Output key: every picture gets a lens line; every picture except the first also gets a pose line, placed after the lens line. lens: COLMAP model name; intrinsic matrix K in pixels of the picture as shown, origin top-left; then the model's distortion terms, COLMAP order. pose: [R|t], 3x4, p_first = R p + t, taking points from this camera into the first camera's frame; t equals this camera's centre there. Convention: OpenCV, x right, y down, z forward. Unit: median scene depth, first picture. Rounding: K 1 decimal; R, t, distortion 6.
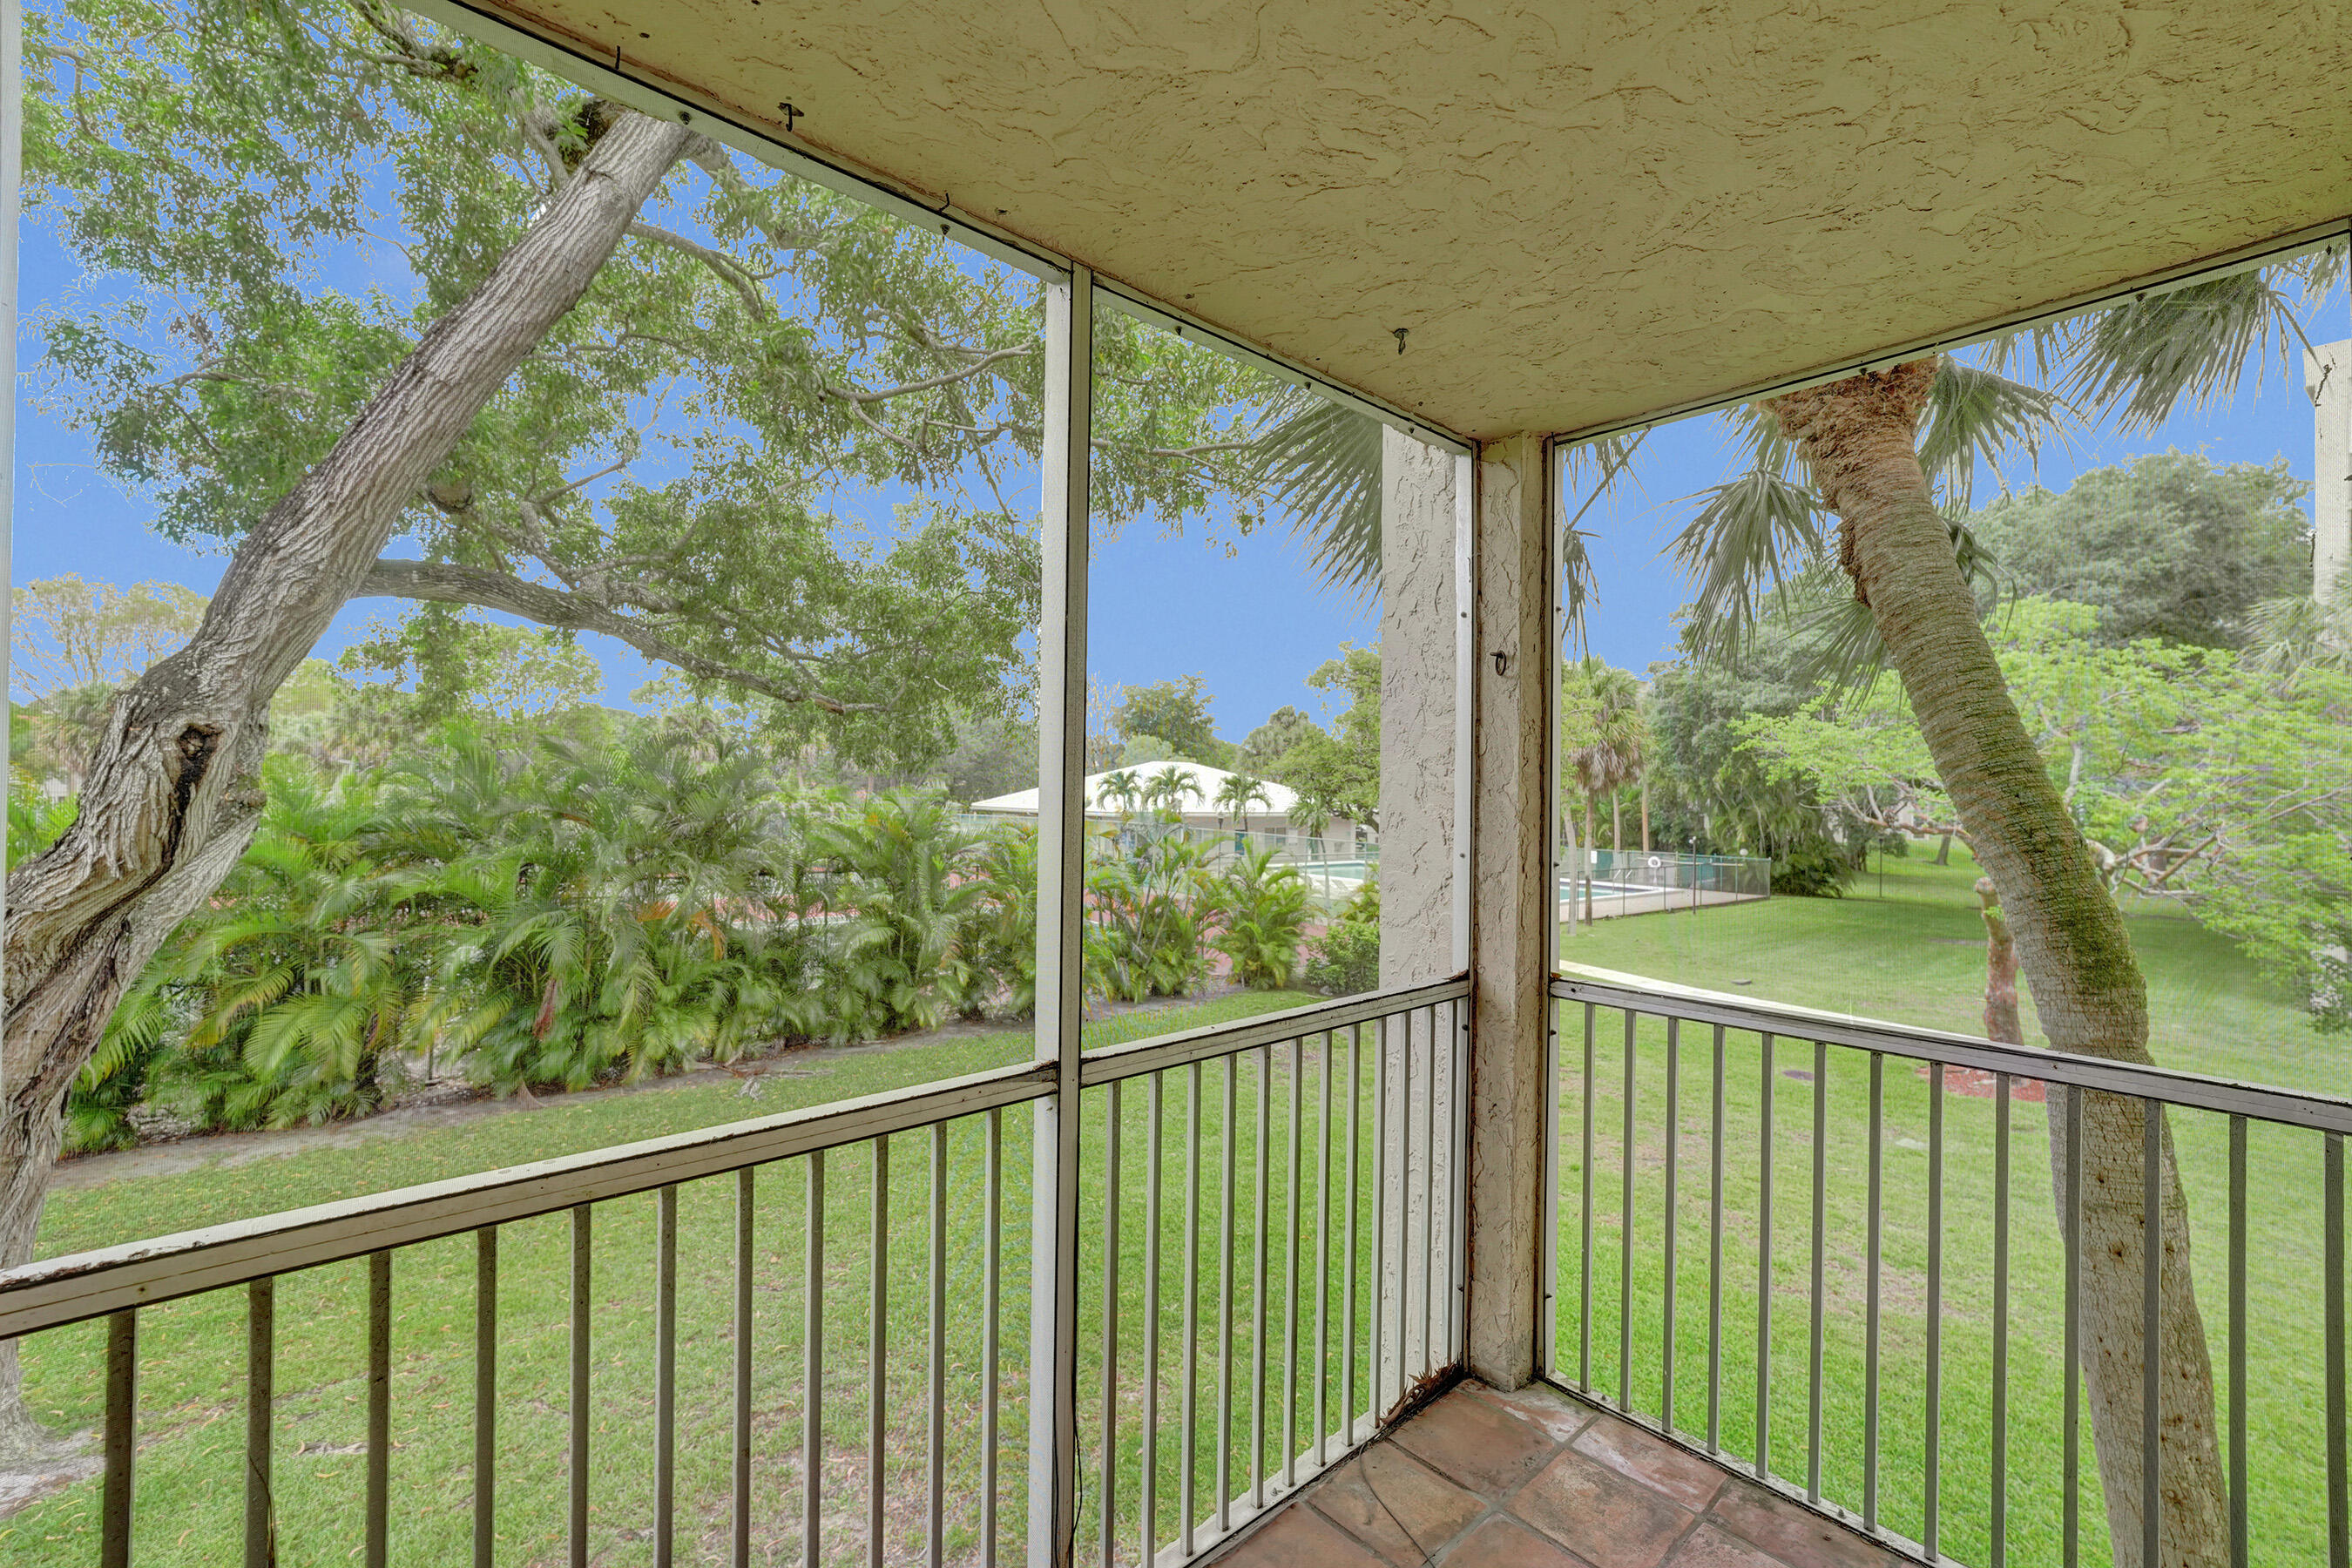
lens RADIAL K [[956.1, 0, 1176.0], [0, 956.1, 784.0], [0, 0, 1]] dist [-0.006209, 0.000215]
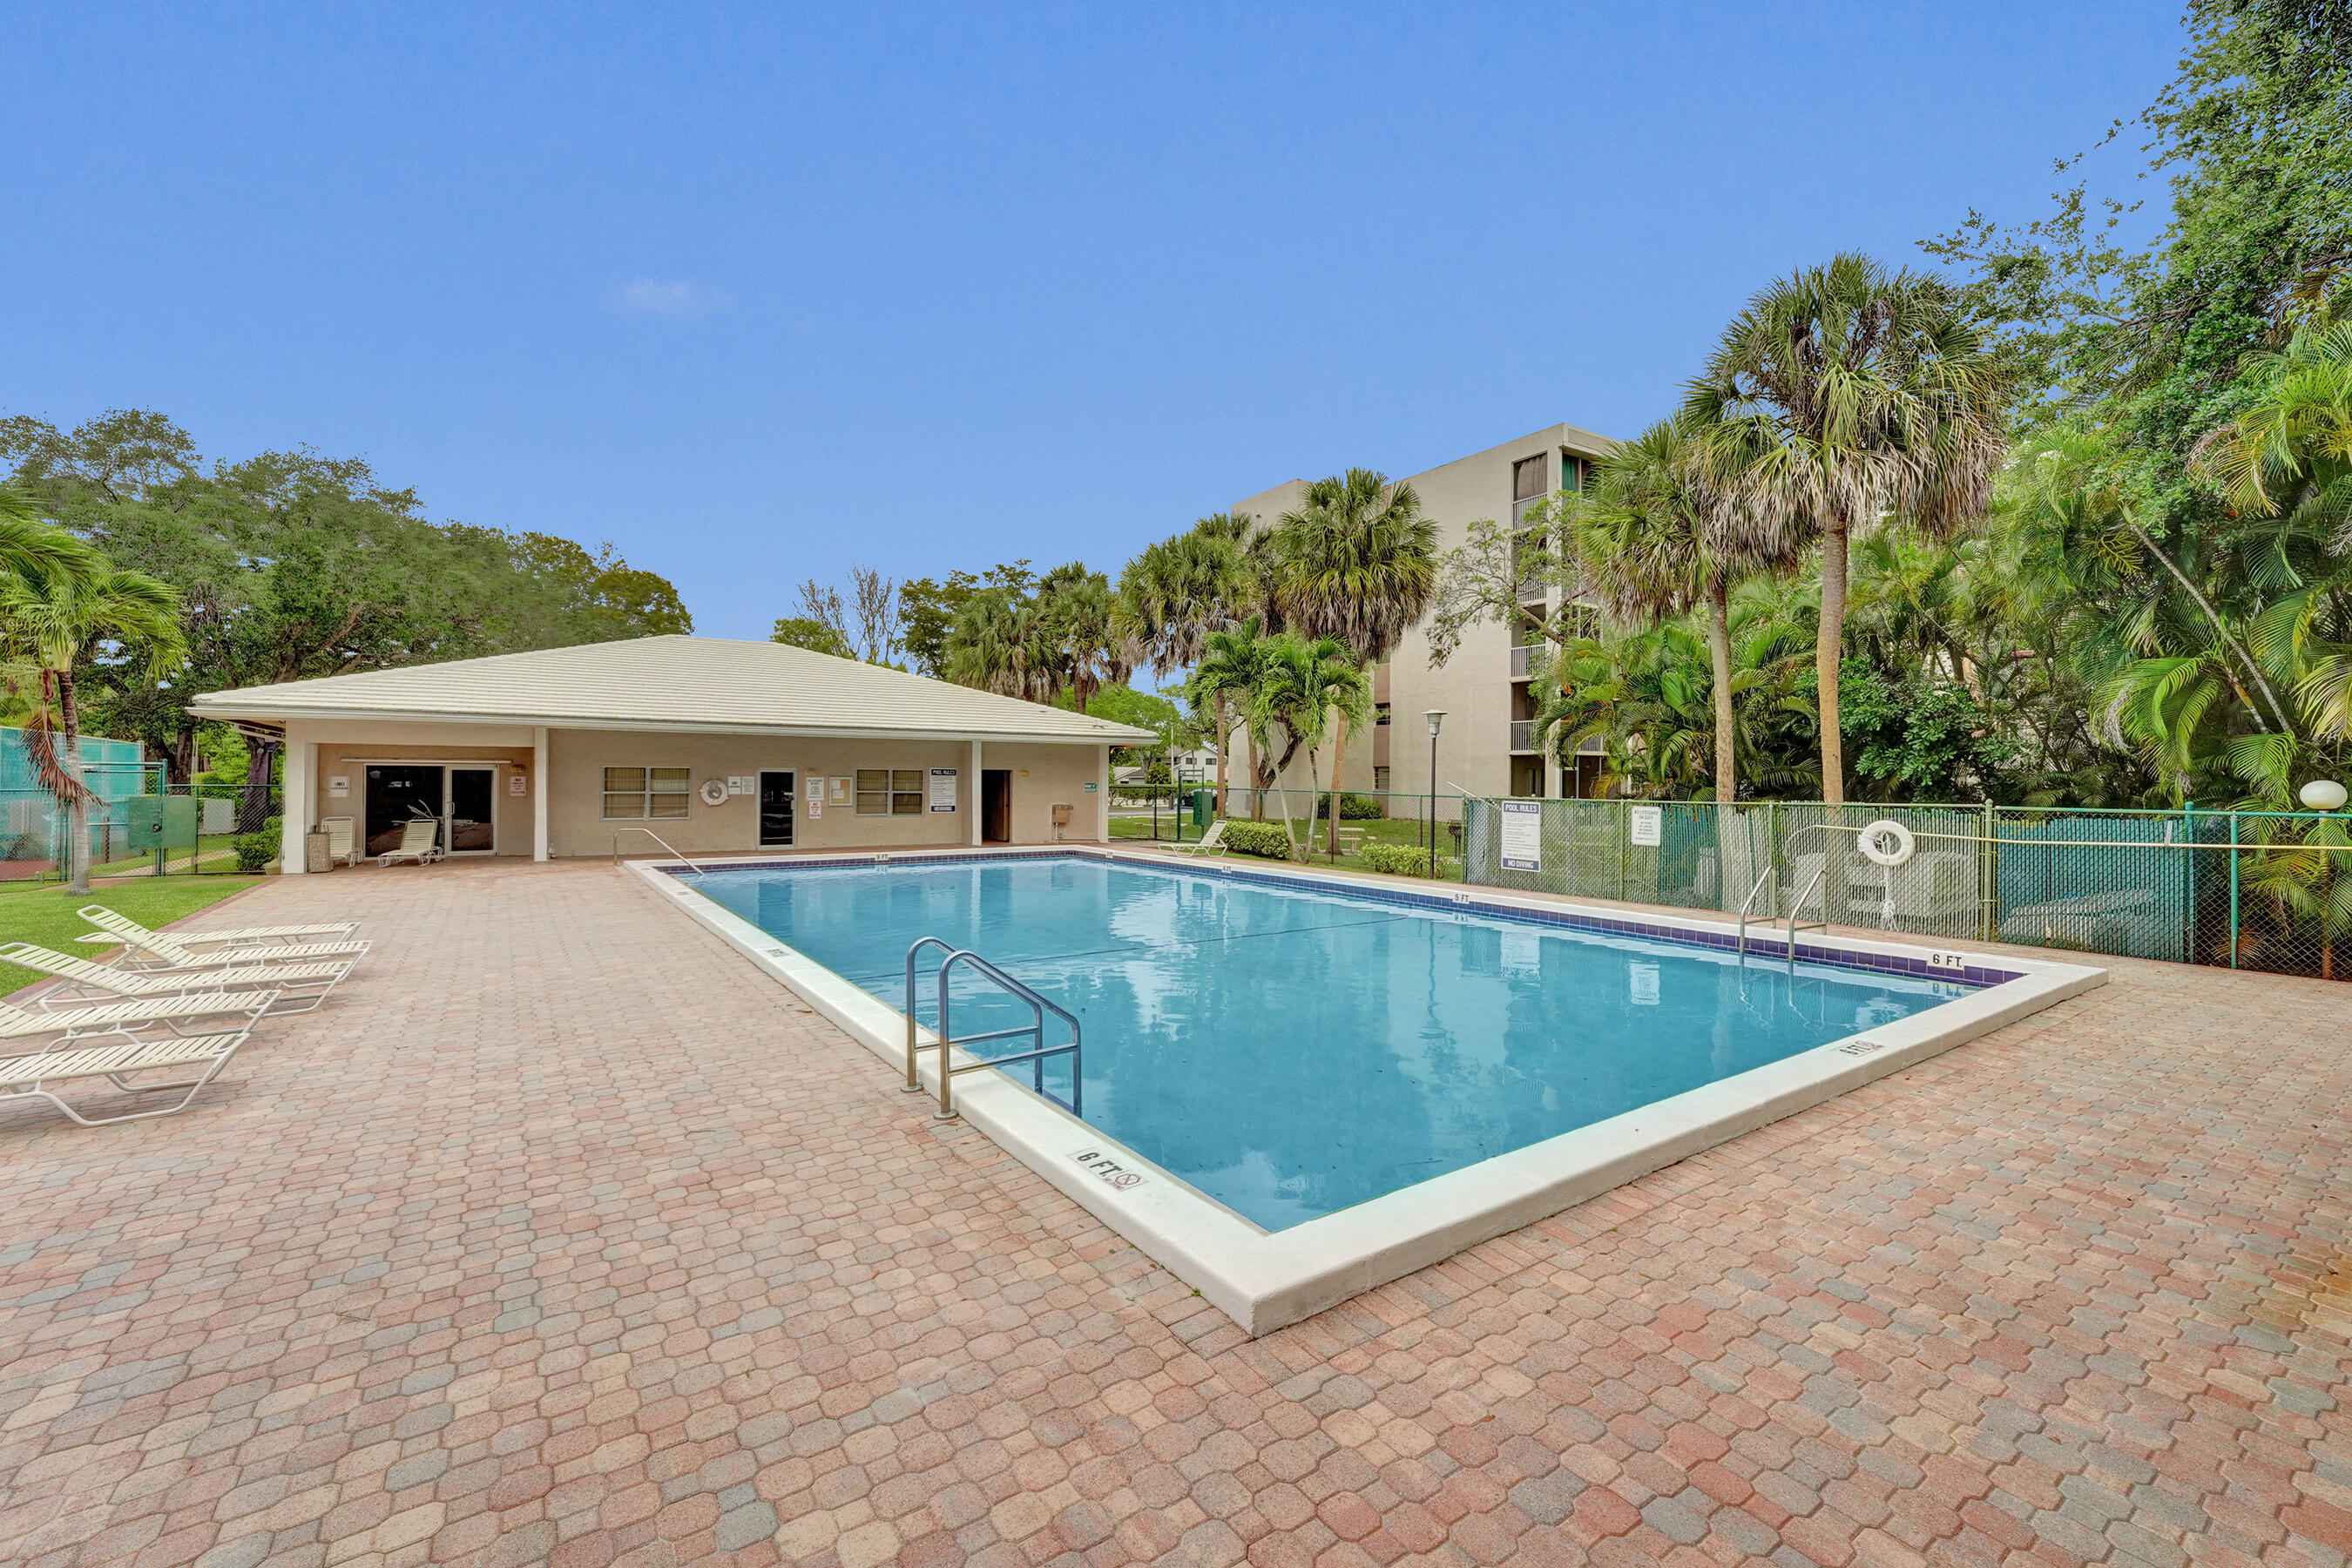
lens RADIAL K [[949.9, 0, 1164.4], [0, 949.9, 780.7], [0, 0, 1]] dist [-0.018936, 0.000307]
pose [[0.996441, -0.014621, -0.083011, 2.914406], [0.014926, 0.999884, 0.003055, 0.538173], [0.082957, -0.004283, 0.996544, 6.457872]]
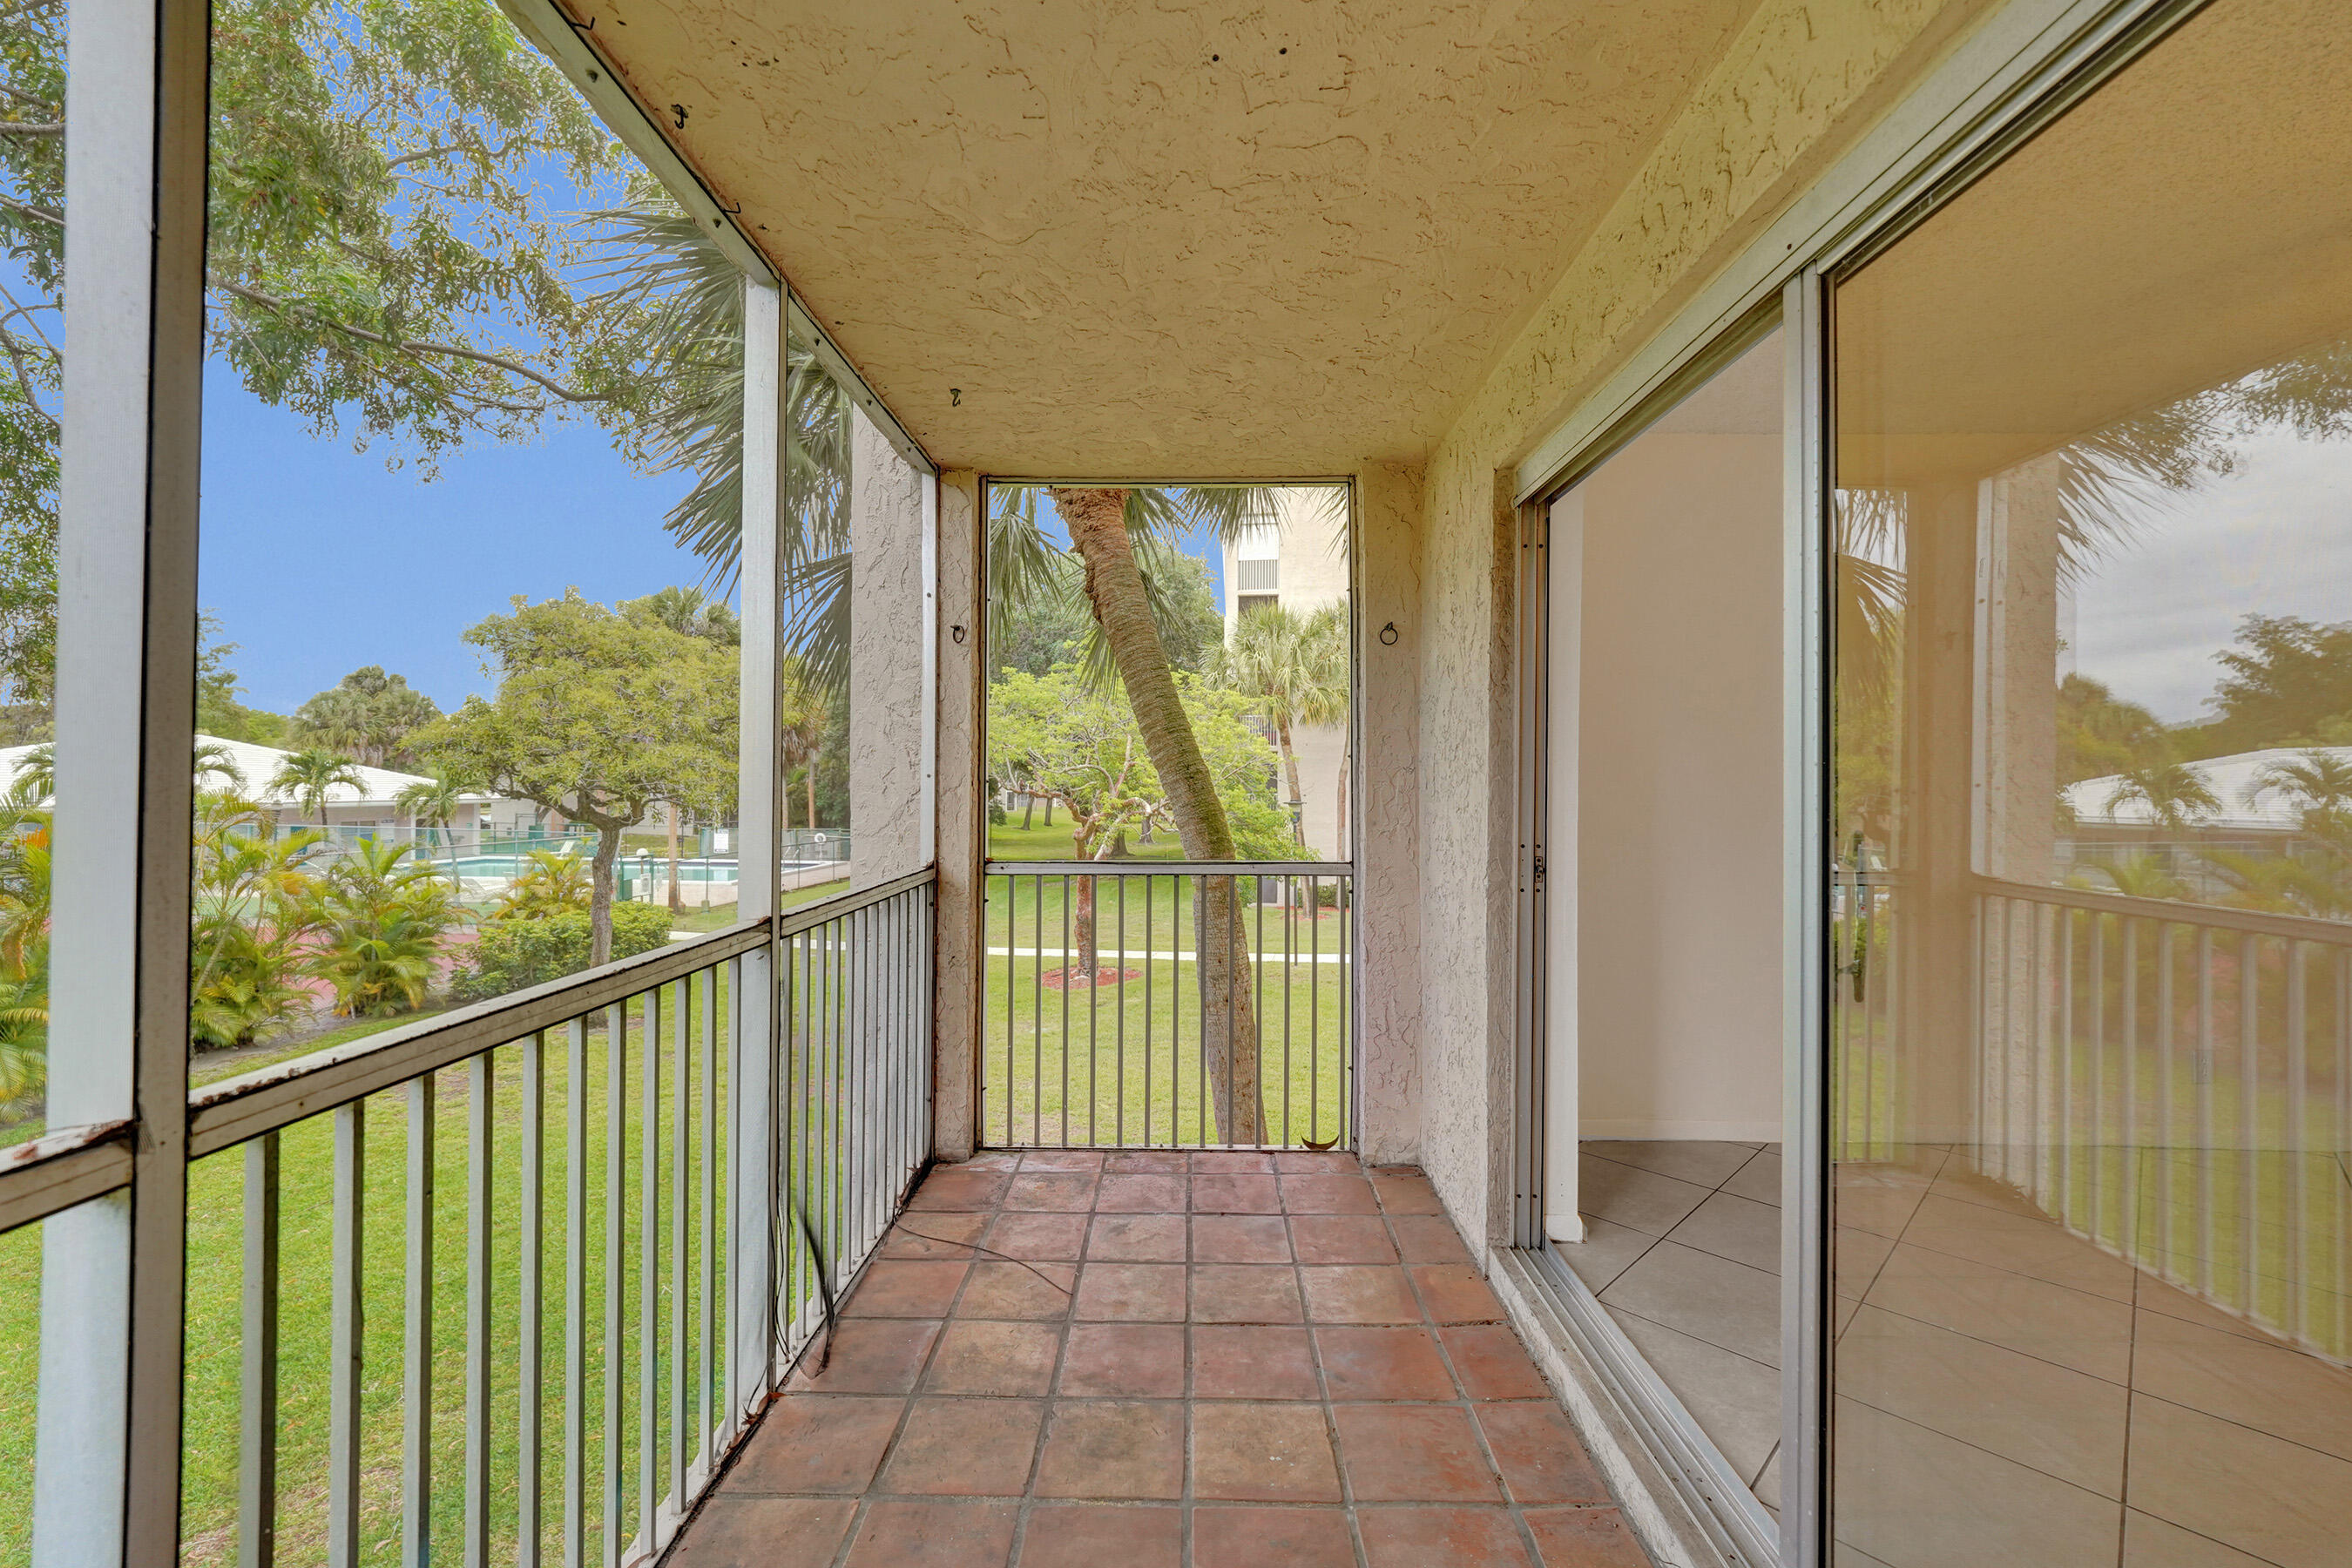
lens RADIAL K [[950.2, 0, 1164.4], [0, 950.2, 778.5], [0, 0, 1]] dist [-0.001328, -0.000051]
pose [[0.677492, -0.008738, 0.735478, -0.186049], [0.000831, 0.999938, 0.011115, 0.026477], [-0.735530, -0.006919, 0.677457, -0.057513]]
